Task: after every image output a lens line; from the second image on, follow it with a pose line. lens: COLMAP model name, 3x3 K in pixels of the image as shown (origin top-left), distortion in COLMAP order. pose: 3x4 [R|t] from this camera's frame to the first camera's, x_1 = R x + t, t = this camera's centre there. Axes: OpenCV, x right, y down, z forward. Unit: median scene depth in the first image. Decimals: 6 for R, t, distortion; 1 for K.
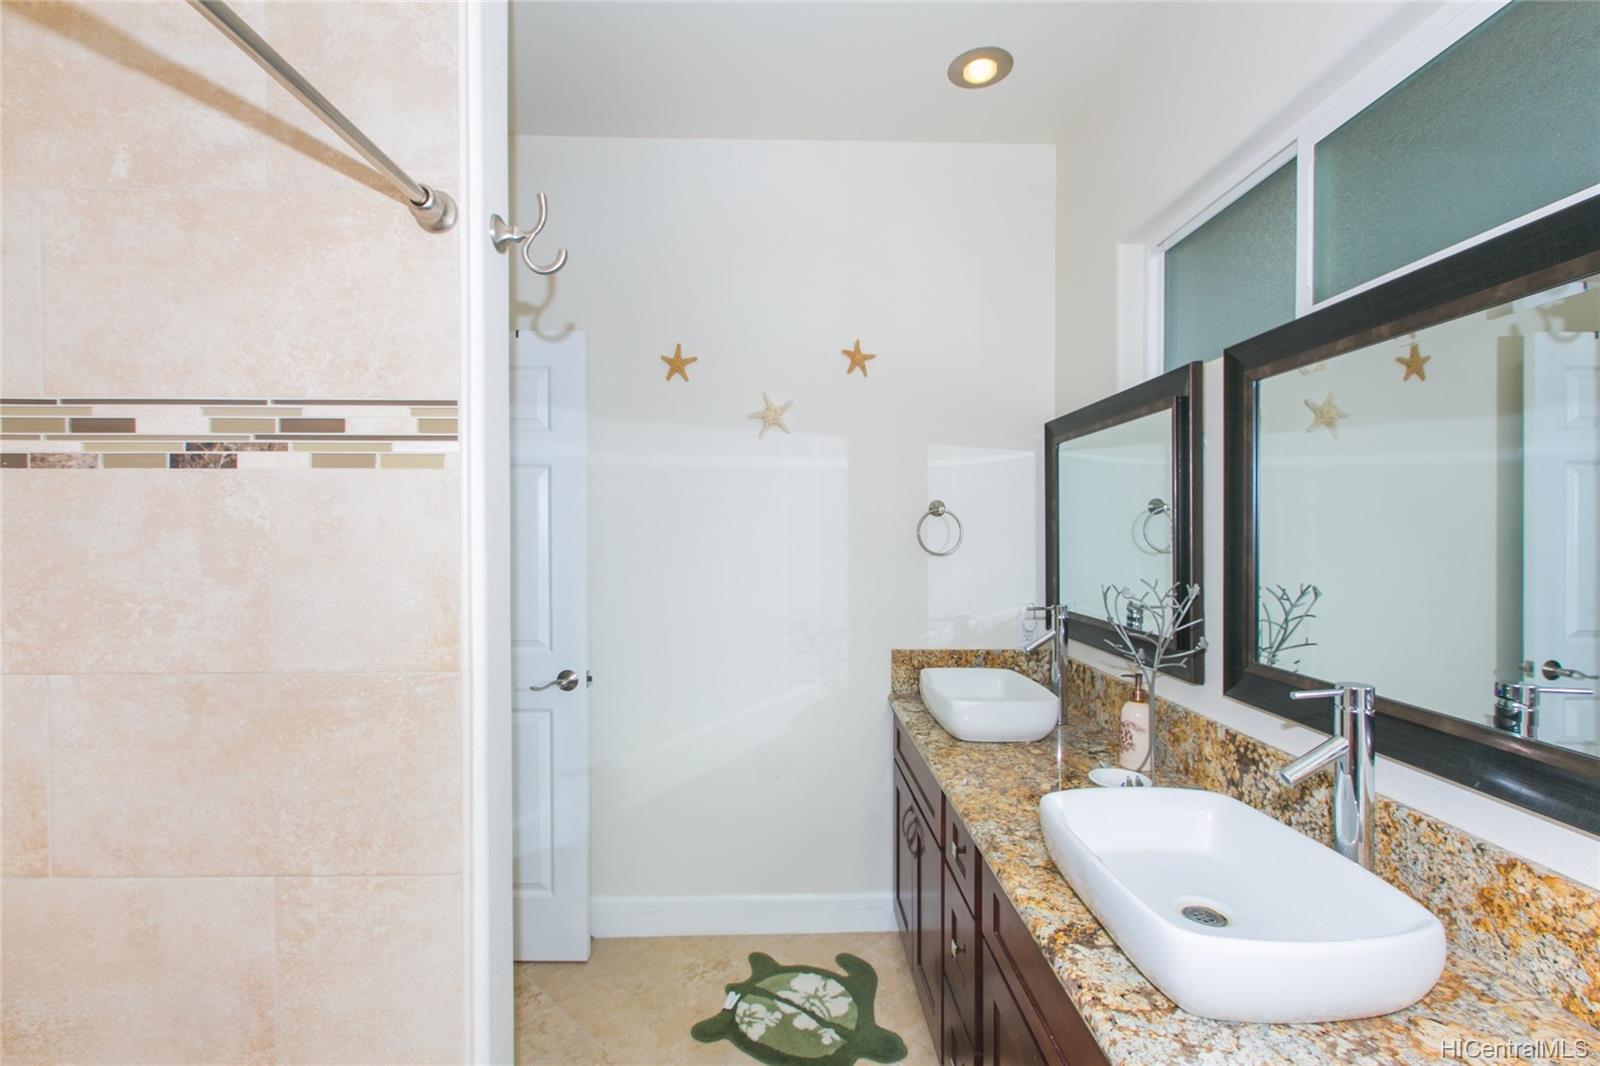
lens RADIAL K [[709.6, 0, 799.8], [0, 709.6, 530.7], [0, 0, 1]] dist [0.003463, -0.003164]
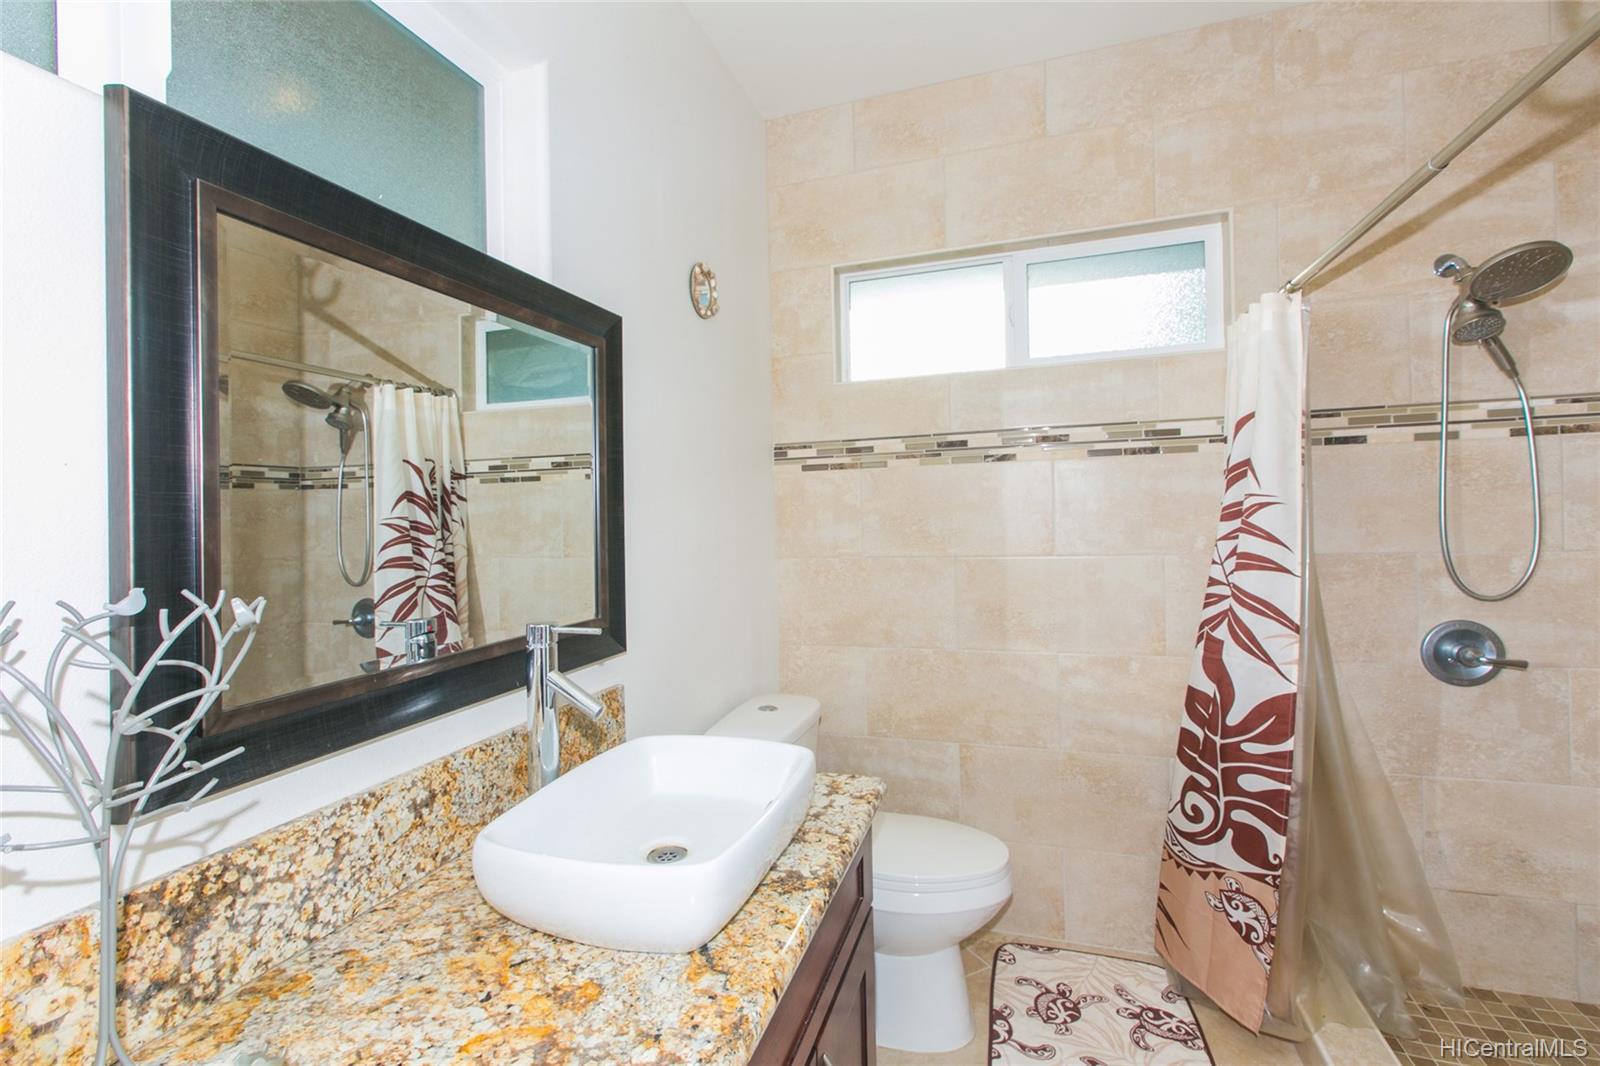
lens RADIAL K [[709.6, 0, 802.1], [0, 709.6, 523.2], [0, 0, 1]] dist [0.003463, -0.003164]
pose [[-0.942860, 0.001892, 0.333185, 0.038441], [0.008990, 0.999764, 0.019763, 0.038151], [-0.333069, 0.021629, -0.942654, 1.567513]]
